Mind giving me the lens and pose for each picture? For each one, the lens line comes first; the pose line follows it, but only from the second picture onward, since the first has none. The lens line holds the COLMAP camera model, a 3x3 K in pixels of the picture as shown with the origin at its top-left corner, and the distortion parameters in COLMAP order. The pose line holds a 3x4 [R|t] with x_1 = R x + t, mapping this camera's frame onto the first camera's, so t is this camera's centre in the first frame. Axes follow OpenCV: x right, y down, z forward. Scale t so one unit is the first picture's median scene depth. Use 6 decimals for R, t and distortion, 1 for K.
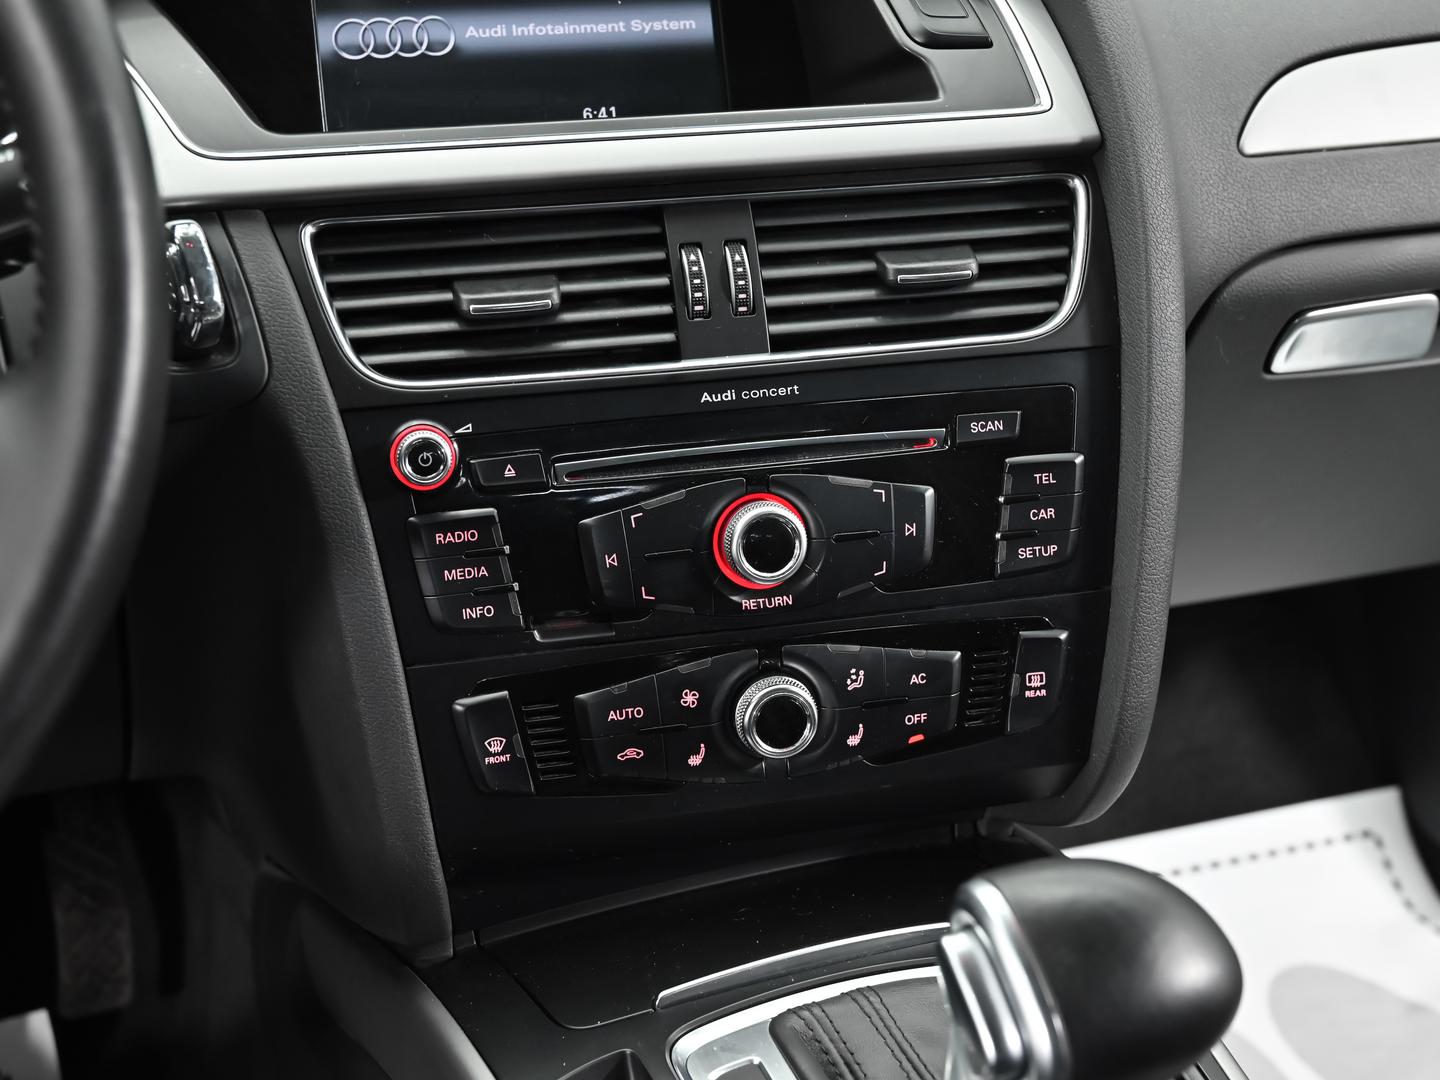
lens RADIAL K [[1931.5, 0, 716.5], [0, 1931.5, 547.7], [0, 0, 1]] dist [-0.000828, 0.000000]
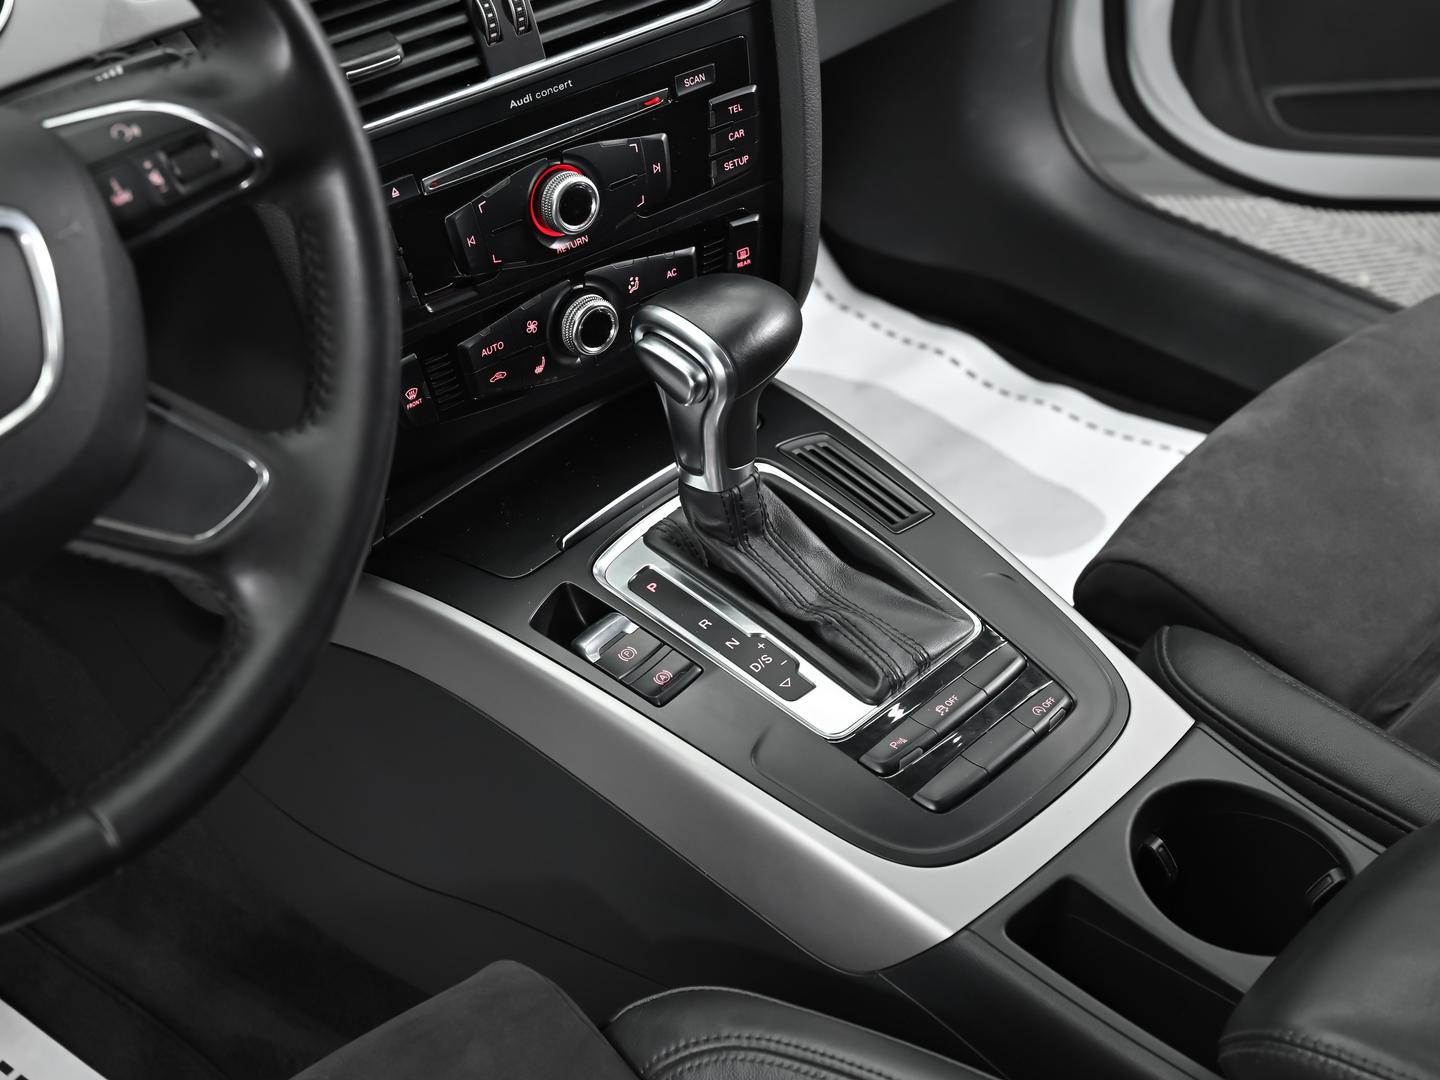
lens RADIAL K [[2417.8, 0, 719.3], [0, 2417.8, 535.1], [0, 0, 1]] dist [0.033172, 0.000000]
pose [[0.899396, -0.248673, 0.359511, -0.539437], [0.137093, 0.941395, 0.308190, -0.287228], [-0.415080, -0.227899, 0.880778, -0.572951]]
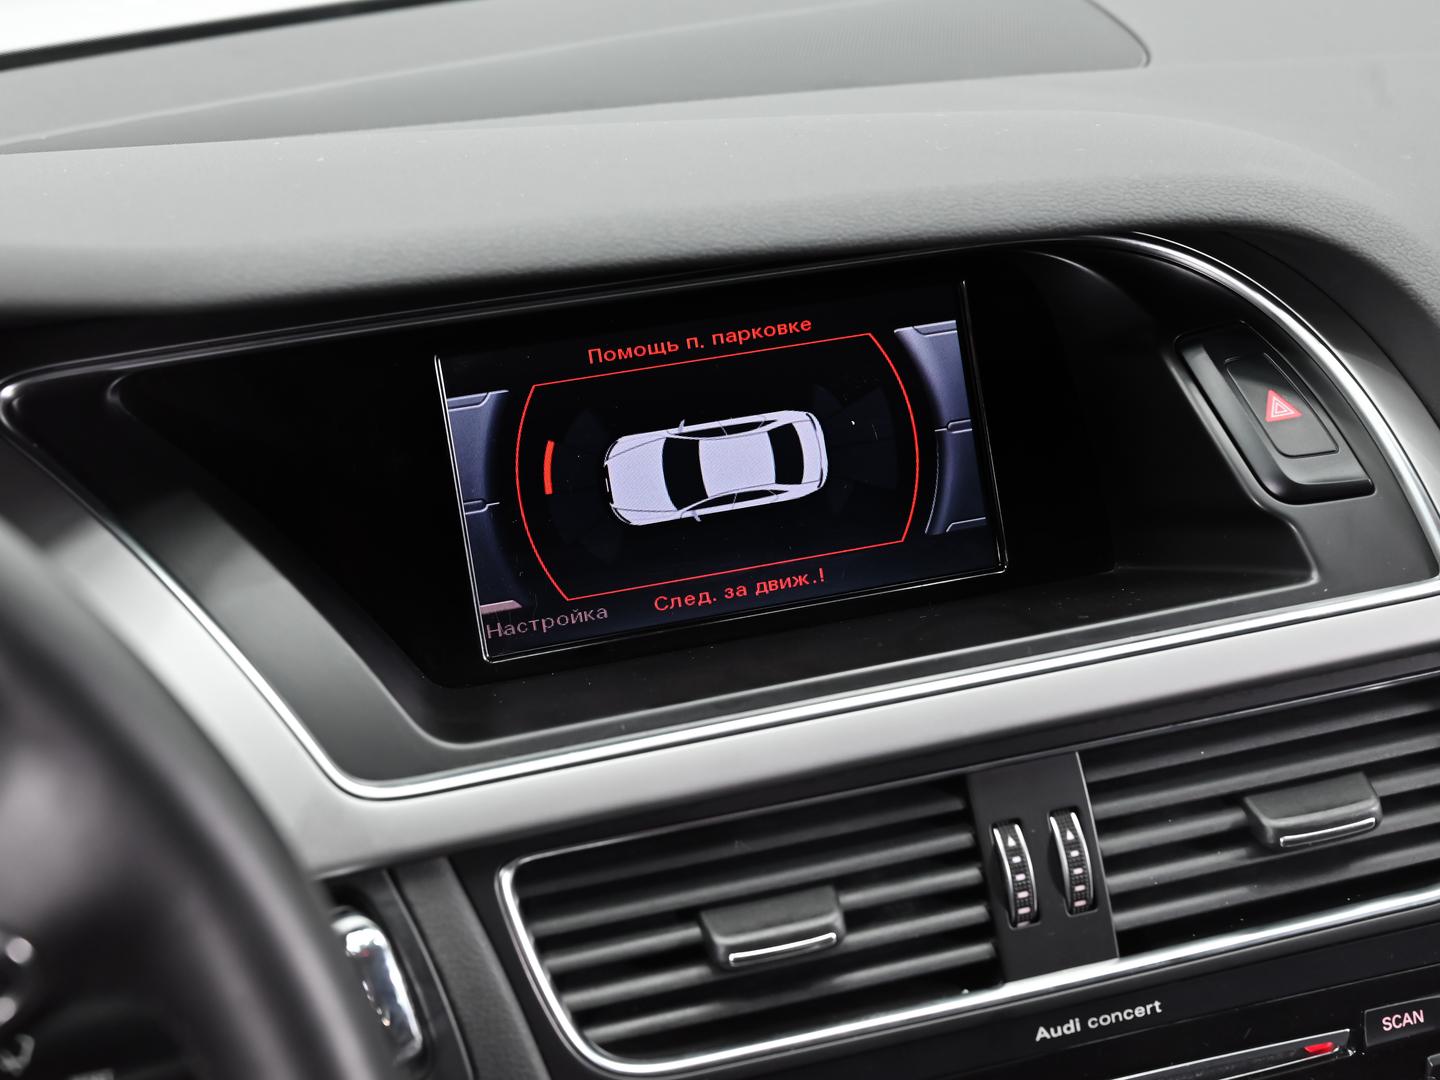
lens RADIAL K [[2244.9, 0, 720.3], [0, 2244.9, 537.3], [0, 0, 1]] dist [-0.028856, 0.000000]
pose [[0.998277, -0.058610, 0.002668, -0.119249], [0.058468, 0.997576, 0.037744, -0.305304], [-0.004873, -0.037523, 0.999284, 0.141325]]
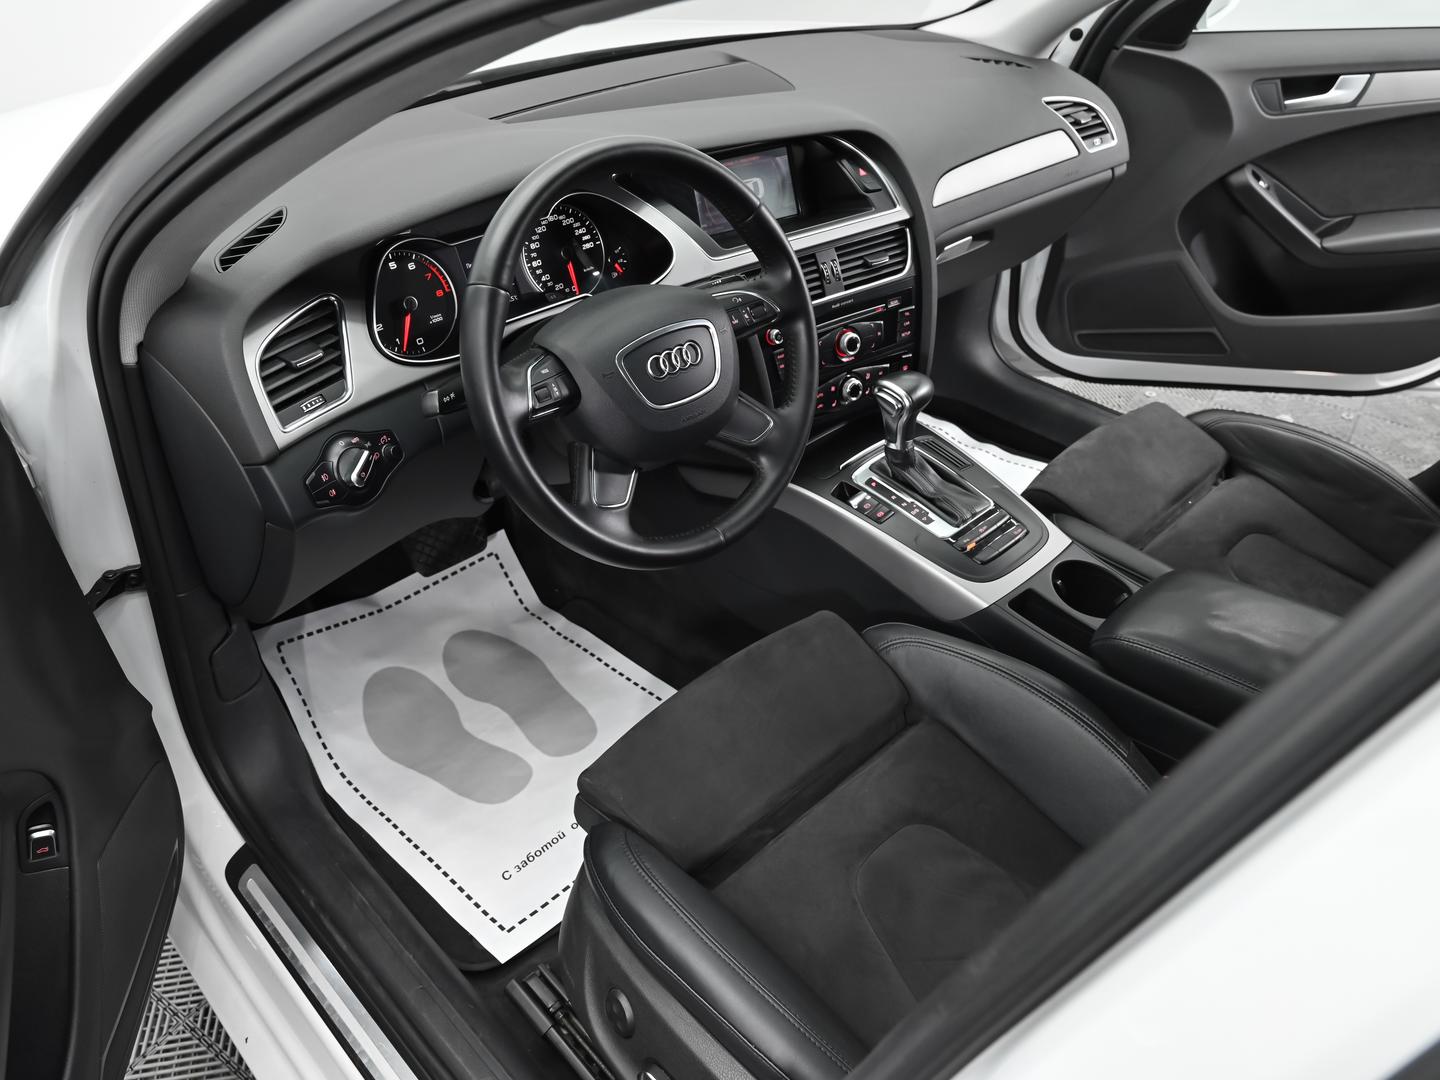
lens RADIAL K [[1031.4, 0, 726.7], [0, 1031.4, 533.3], [0, 0, 1]] dist [0.004666, 0.000099]
pose [[0.926398, -0.207867, 0.313973, -0.884717], [0.113627, 0.949273, 0.293206, -0.263284], [-0.358994, -0.235949, 0.903024, -0.784124]]
